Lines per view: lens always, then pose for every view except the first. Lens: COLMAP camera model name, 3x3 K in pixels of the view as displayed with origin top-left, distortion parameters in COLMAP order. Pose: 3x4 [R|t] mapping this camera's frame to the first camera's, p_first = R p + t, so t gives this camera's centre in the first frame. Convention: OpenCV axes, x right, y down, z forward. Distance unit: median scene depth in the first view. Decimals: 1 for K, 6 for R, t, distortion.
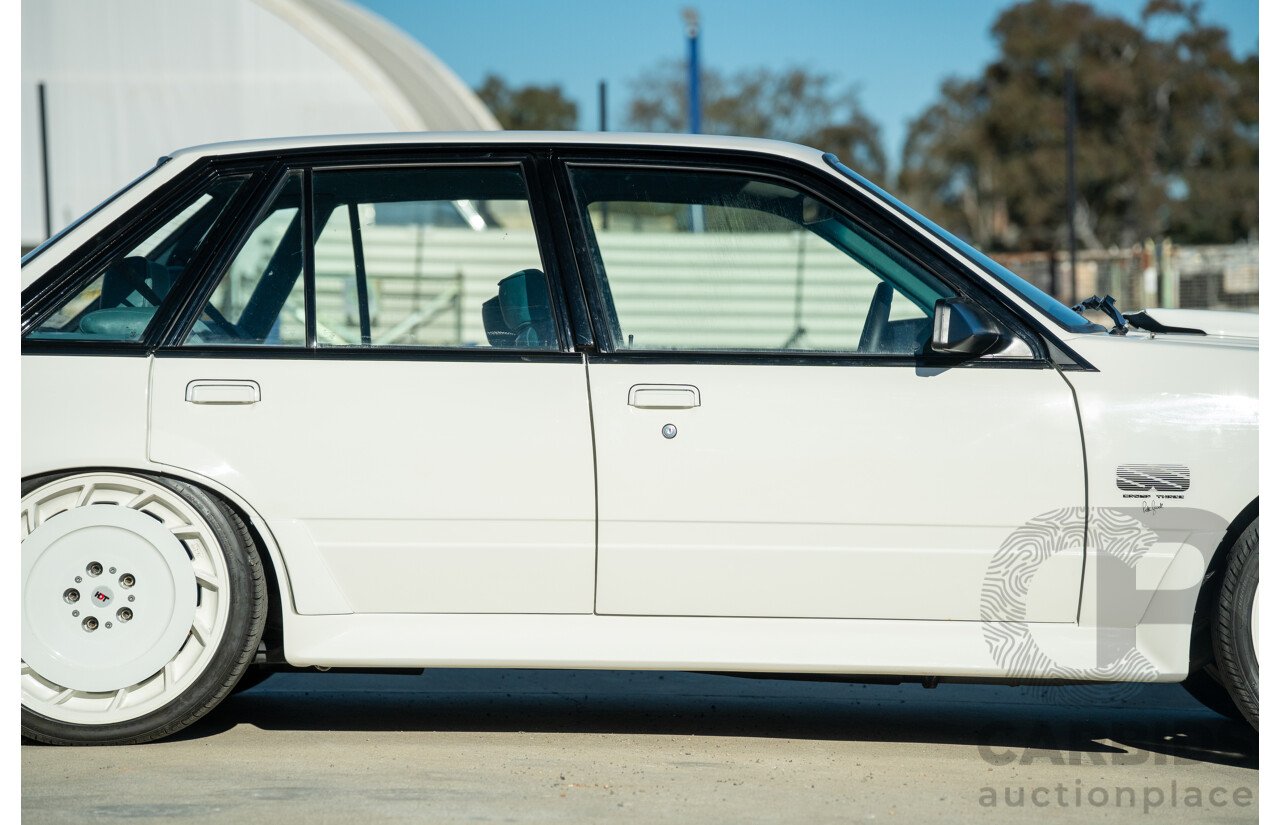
lens RADIAL K [[5262.7, 0, 640.0], [0, 5262.7, 412.5], [0, 0, 1]] dist [2.377957, 21.217446]
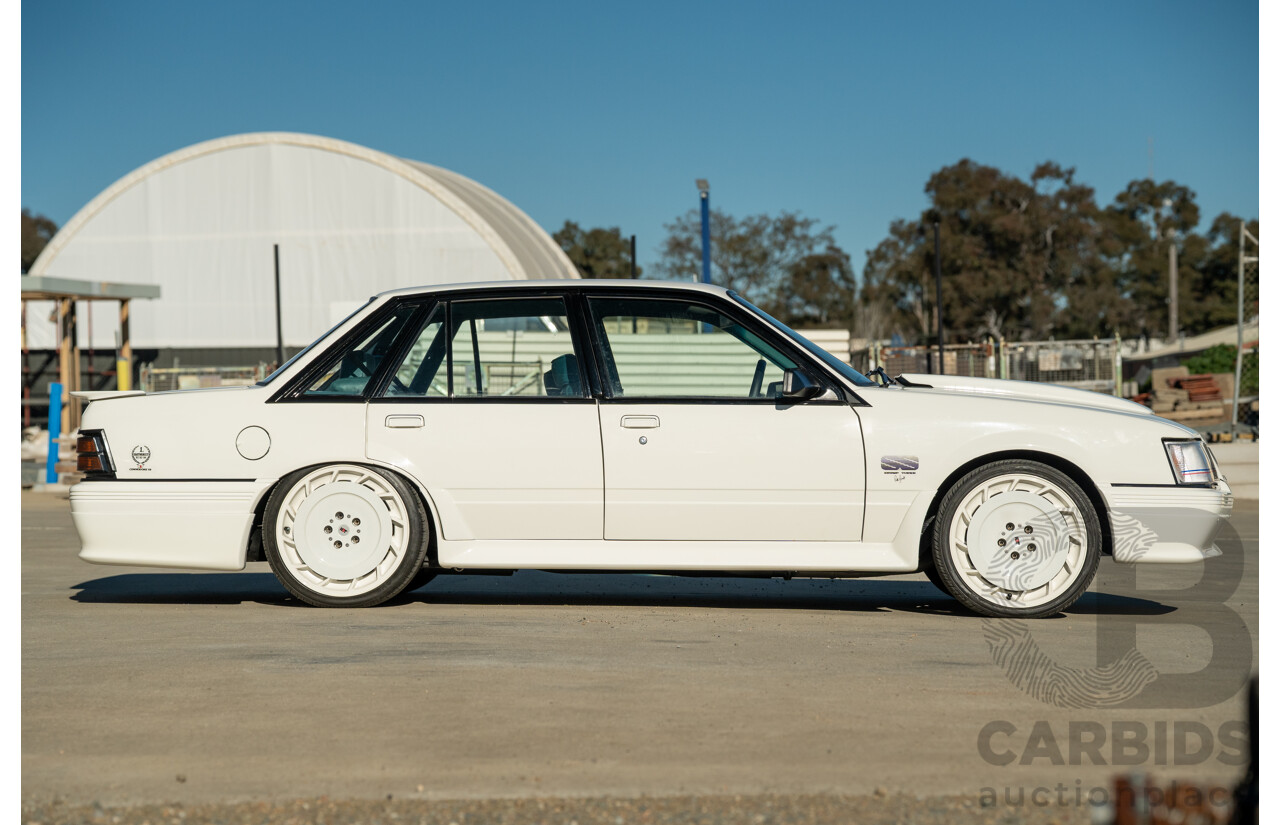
lens RADIAL K [[5262.7, 0, 640.0], [0, 5262.7, 412.5], [0, 0, 1]] dist [2.377957, 21.217446]
pose [[0.999740, -0.008145, -0.021283, 0.042891], [0.007743, 0.999792, -0.018882, 0.028012], [0.021433, 0.018712, 0.999595, -0.831339]]
